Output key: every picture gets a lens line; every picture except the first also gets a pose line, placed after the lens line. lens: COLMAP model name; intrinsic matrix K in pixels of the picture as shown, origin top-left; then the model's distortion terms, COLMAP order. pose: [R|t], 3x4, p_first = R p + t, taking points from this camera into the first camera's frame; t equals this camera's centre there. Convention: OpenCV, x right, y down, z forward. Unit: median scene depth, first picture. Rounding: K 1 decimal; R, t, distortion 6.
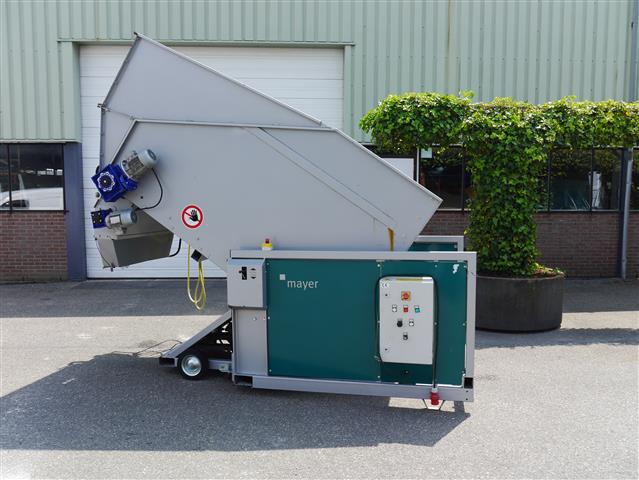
lens RADIAL K [[523.3, 0, 319.5], [0, 523.3, 240.0], [0, 0, 1]] dist [-0.038605, 0.010848]
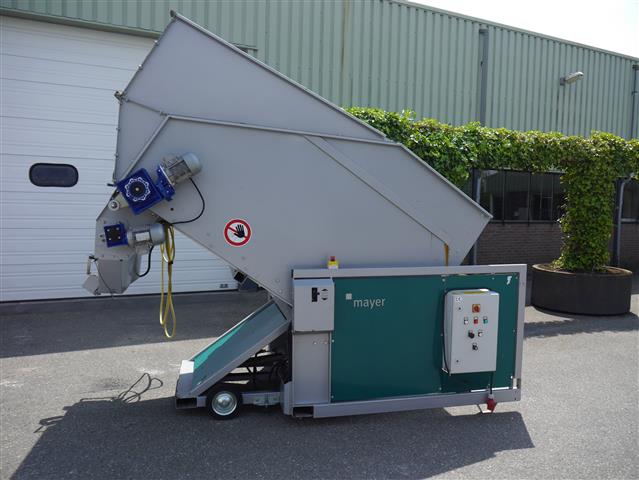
lens RADIAL K [[523.3, 0, 319.5], [0, 523.3, 240.0], [0, 0, 1]] dist [-0.038605, 0.010848]
pose [[0.913309, -0.010817, 0.407123, -0.477470], [0.014851, 0.999867, -0.006751, -0.024155], [-0.406996, 0.012212, 0.913348, 0.148270]]
